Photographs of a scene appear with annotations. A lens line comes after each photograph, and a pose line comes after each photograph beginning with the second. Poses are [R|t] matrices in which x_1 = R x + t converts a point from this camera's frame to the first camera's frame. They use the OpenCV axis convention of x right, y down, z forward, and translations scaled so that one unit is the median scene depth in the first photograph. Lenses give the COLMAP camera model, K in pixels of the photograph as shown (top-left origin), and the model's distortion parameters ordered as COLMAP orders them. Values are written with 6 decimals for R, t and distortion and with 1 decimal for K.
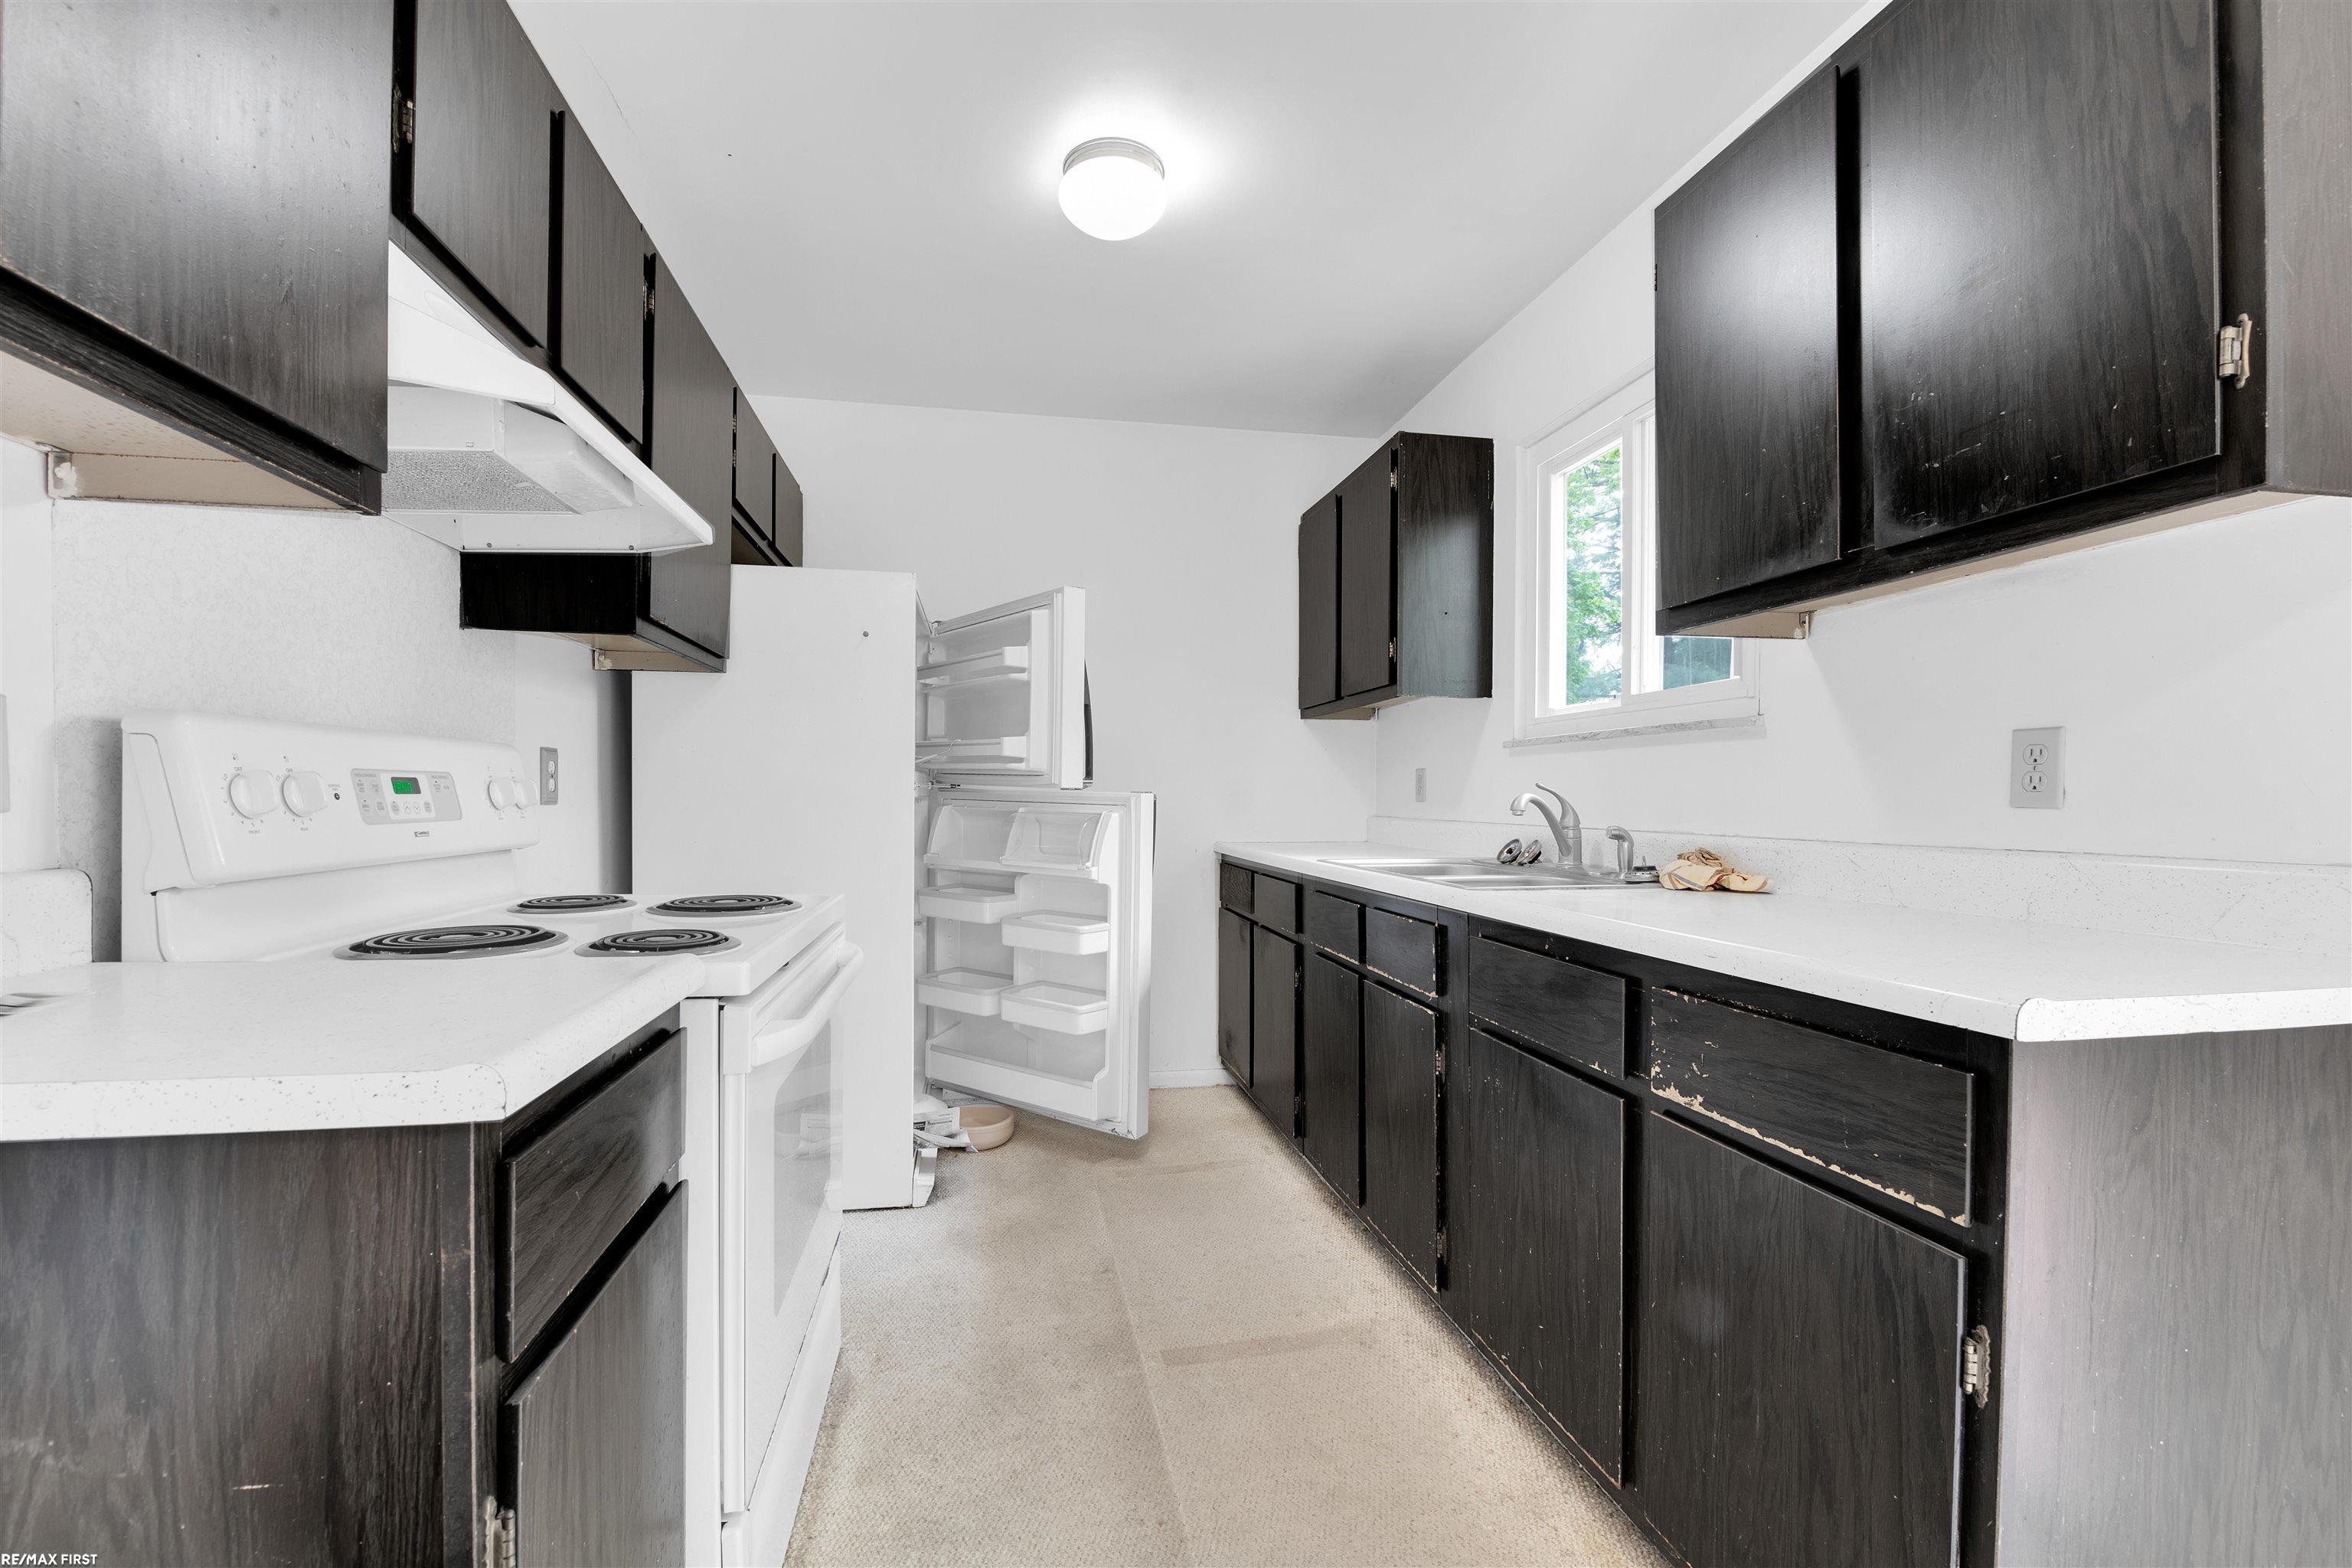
lens RADIAL K [[964.1, 0, 1166.3], [0, 964.1, 803.7], [0, 0, 1]] dist [0.002631, 0.000142]
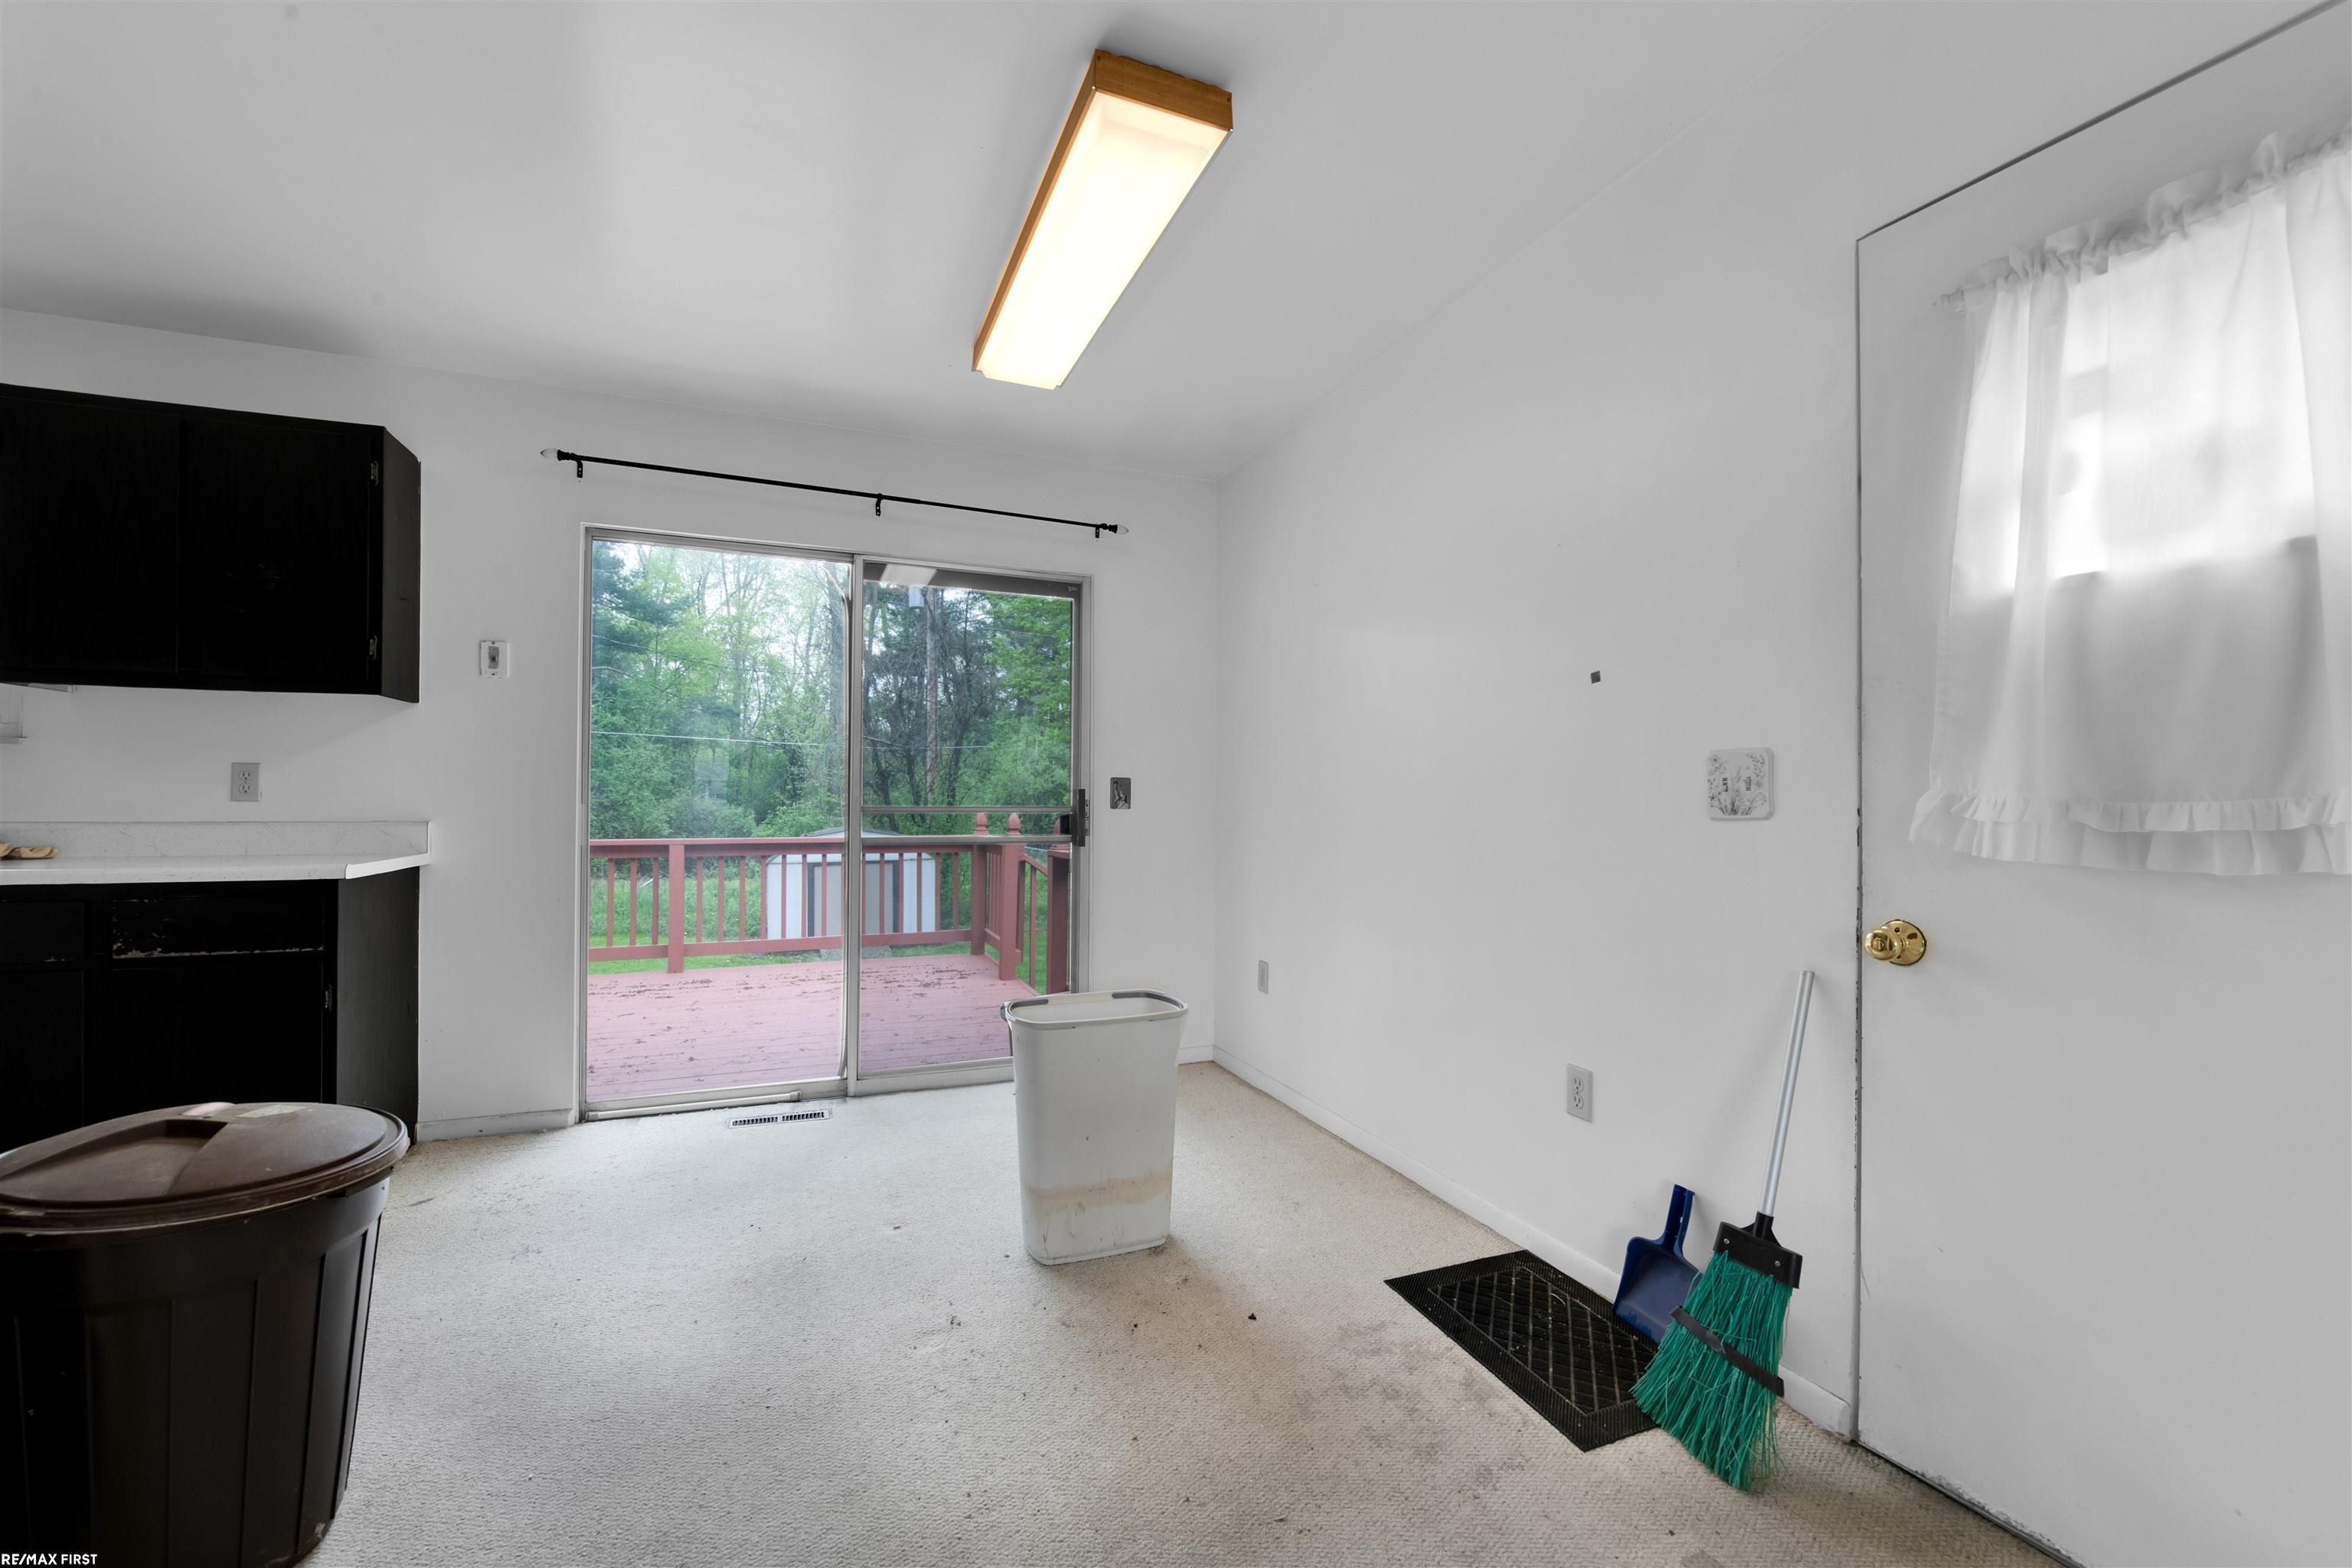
lens RADIAL K [[964.1, 0, 1166.3], [0, 964.1, 803.7], [0, 0, 1]] dist [0.002631, 0.000142]
pose [[-0.207702, -0.004363, 0.978183, -1.633970], [0.000235, 0.999990, 0.004510, -0.000165], [-0.978192, 0.001167, -0.207698, -0.541926]]
